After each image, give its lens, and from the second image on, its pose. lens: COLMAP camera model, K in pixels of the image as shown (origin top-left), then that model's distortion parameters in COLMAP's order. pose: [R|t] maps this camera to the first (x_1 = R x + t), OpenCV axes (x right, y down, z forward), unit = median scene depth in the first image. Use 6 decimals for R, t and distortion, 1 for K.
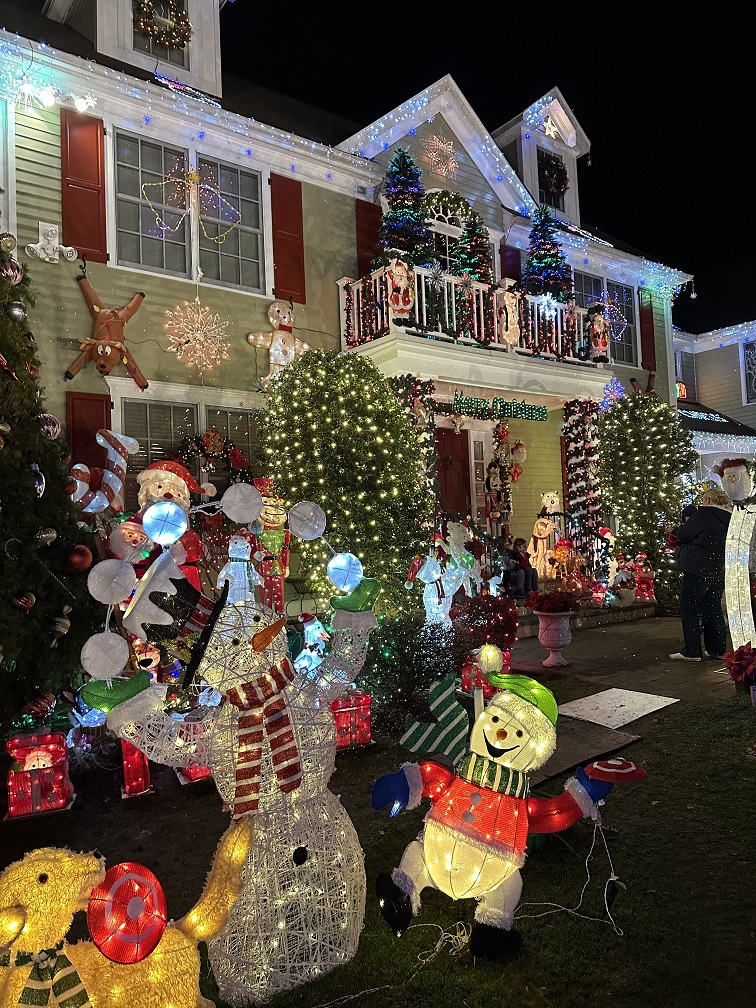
lens RADIAL K [[718.5, 0, 376.2], [0, 718.5, 512.7], [0, 0, 1]] dist [0.014326, -0.013773]
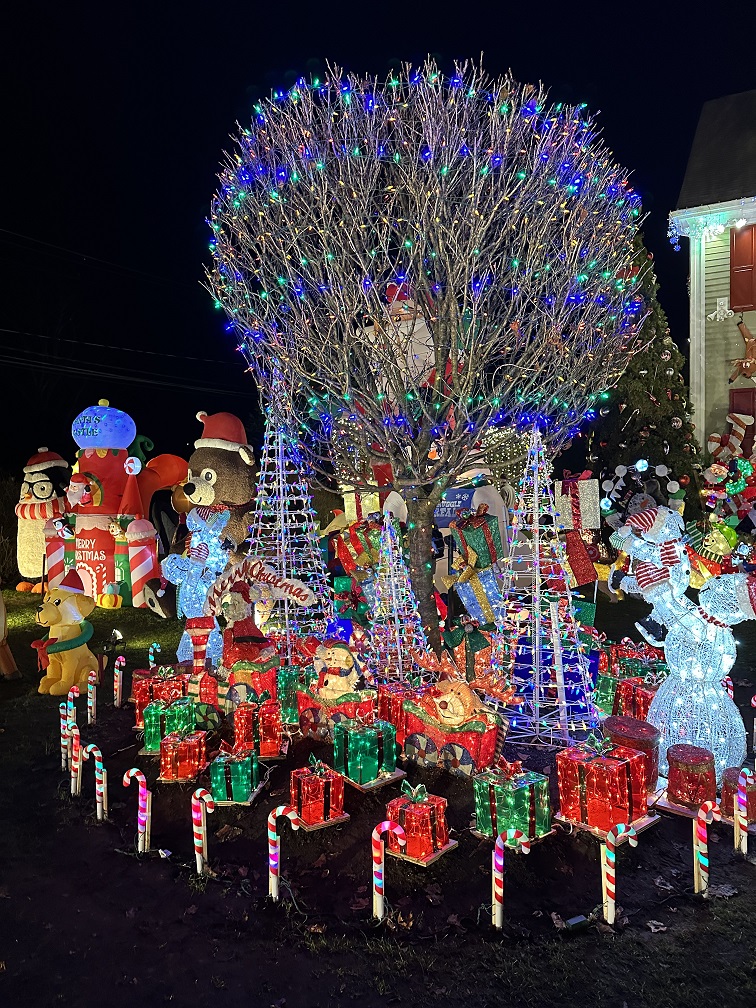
lens RADIAL K [[718.5, 0, 377.9], [0, 718.5, 503.0], [0, 0, 1]] dist [0.014326, -0.013773]
pose [[0.398105, 0.049990, -0.915977, 0.877496], [0.030735, 0.997227, 0.067783, -0.034699], [0.916825, -0.055137, 0.395464, -0.534725]]
